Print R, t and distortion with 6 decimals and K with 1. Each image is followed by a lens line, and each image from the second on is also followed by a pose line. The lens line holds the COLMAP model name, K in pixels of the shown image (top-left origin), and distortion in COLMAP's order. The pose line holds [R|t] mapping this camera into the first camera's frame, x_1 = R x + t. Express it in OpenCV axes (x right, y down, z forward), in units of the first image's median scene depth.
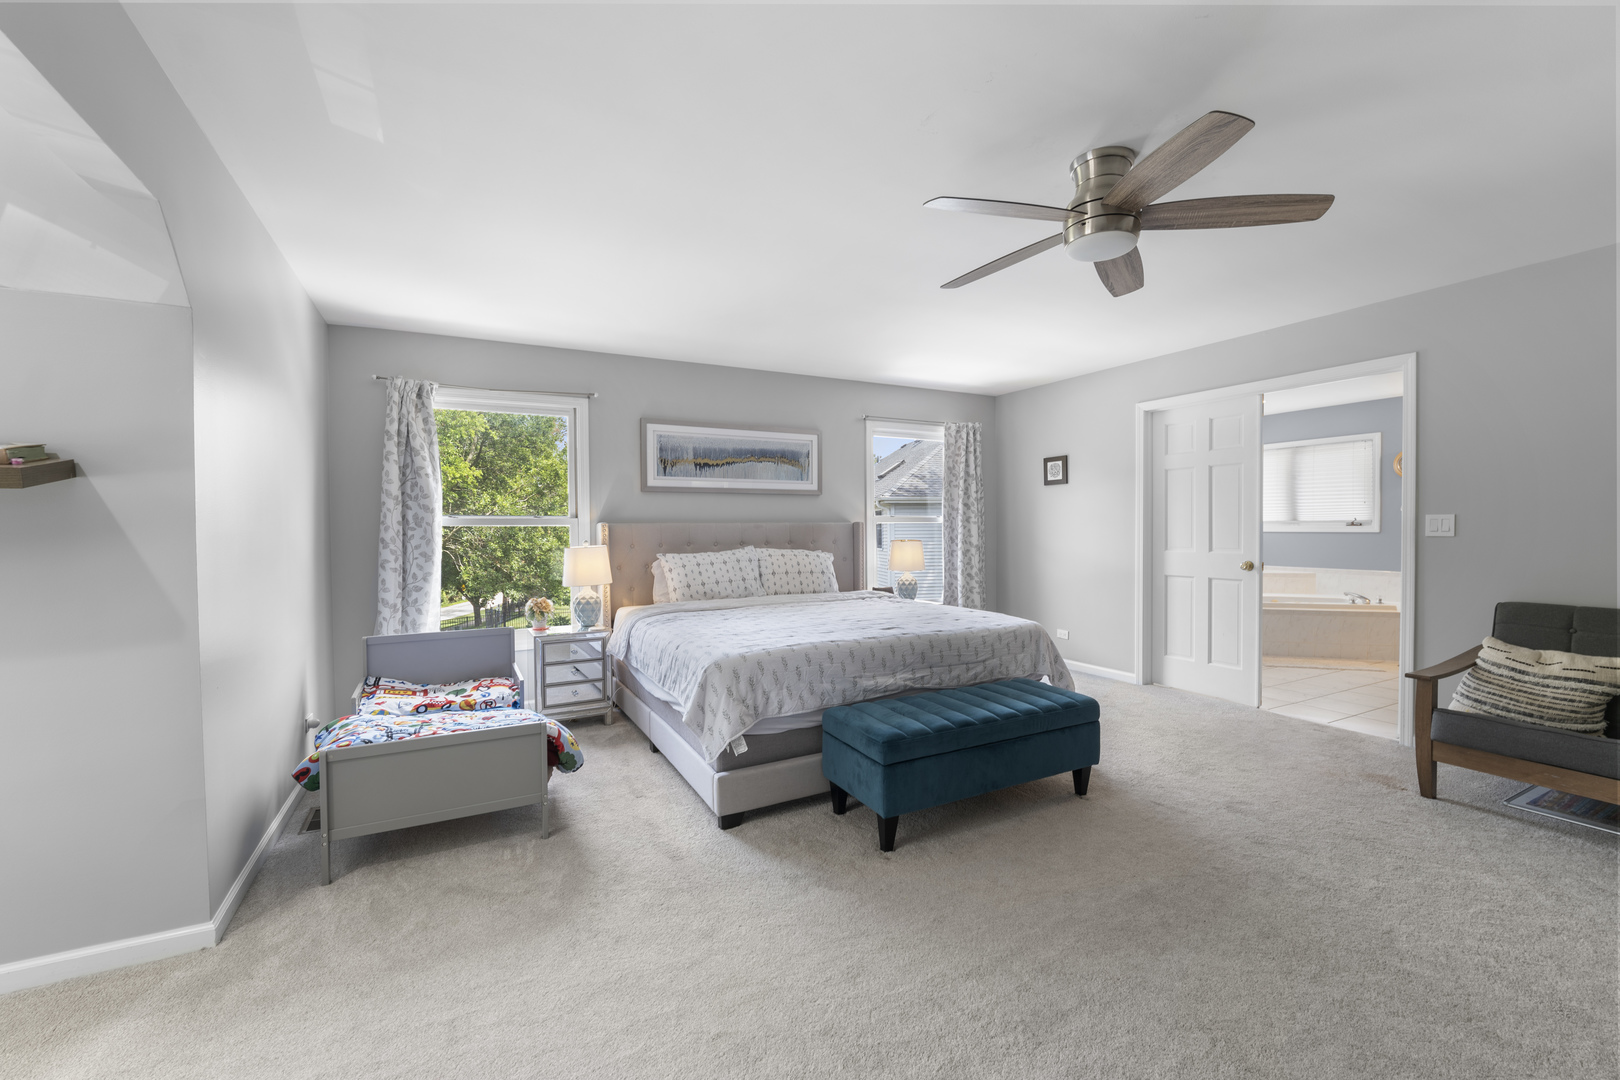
lens RADIAL K [[656.7, 0, 805.4], [0, 656.7, 536.5], [0, 0, 1]] dist [-0.012653, 0.000445]
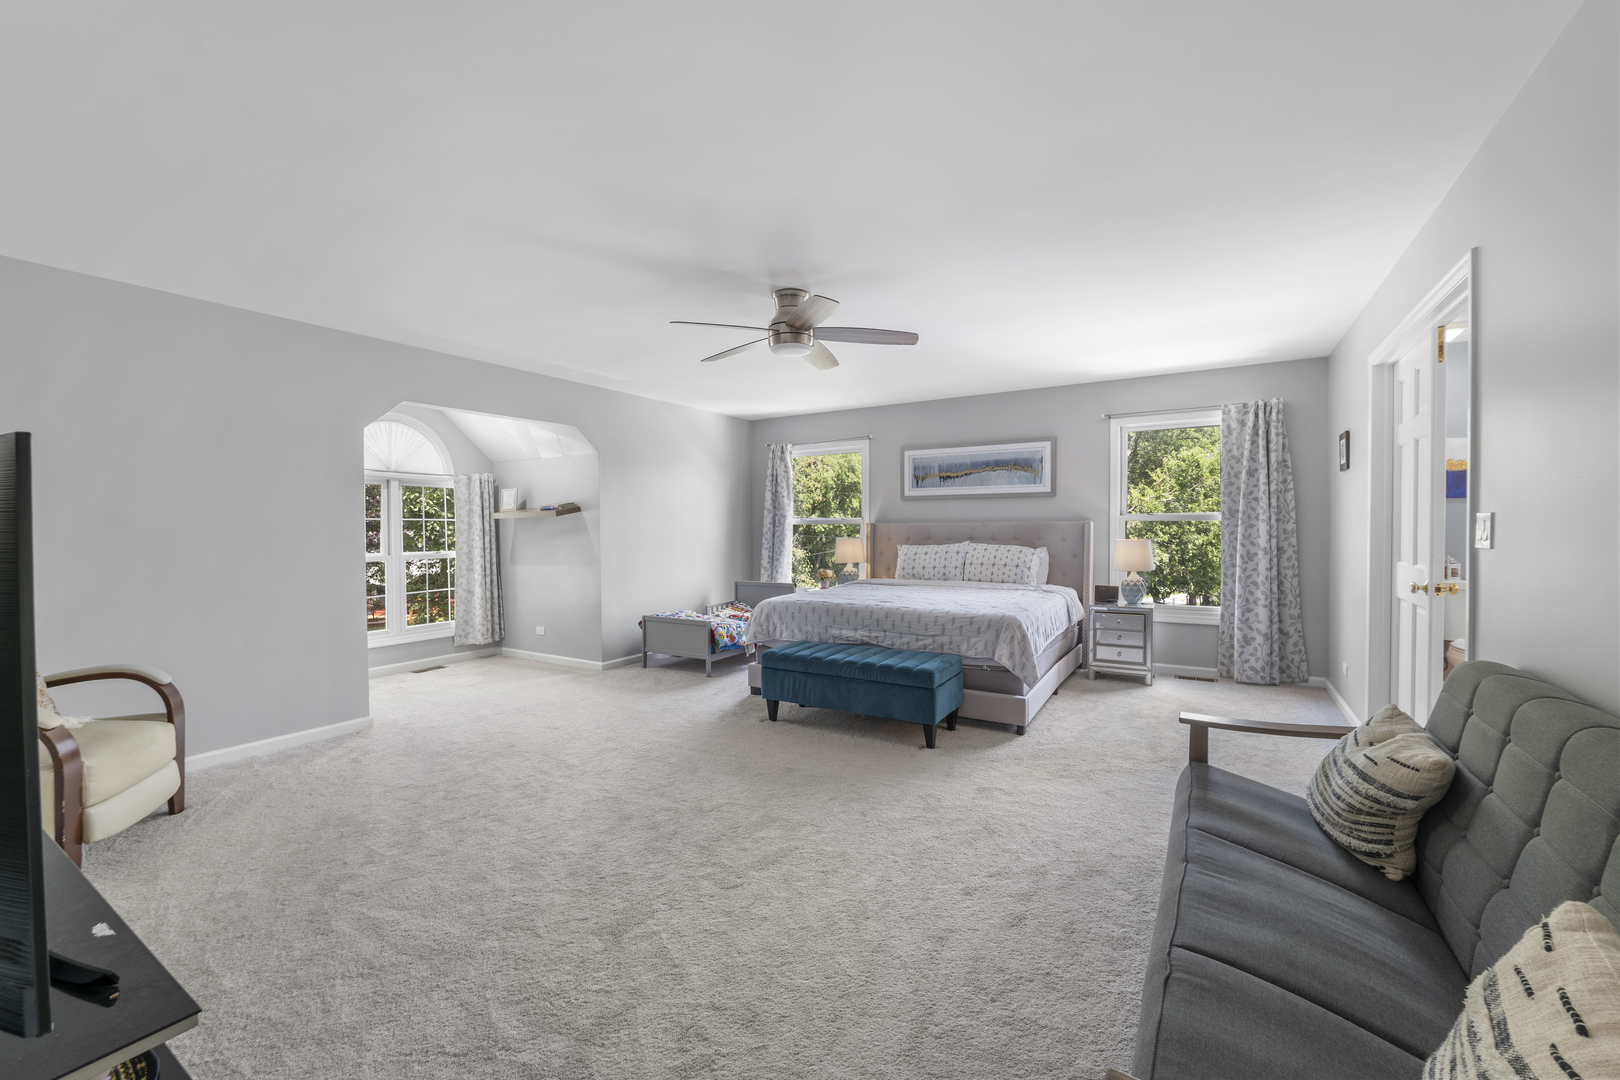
lens RADIAL K [[656.7, 0, 806.4], [0, 656.7, 534.6], [0, 0, 1]] dist [-0.012653, 0.000445]
pose [[0.517377, 0.015670, -0.855614, 0.842857], [-0.008104, 0.999877, 0.013412, -0.012253], [0.855719, -0.000005, 0.517441, 0.103693]]
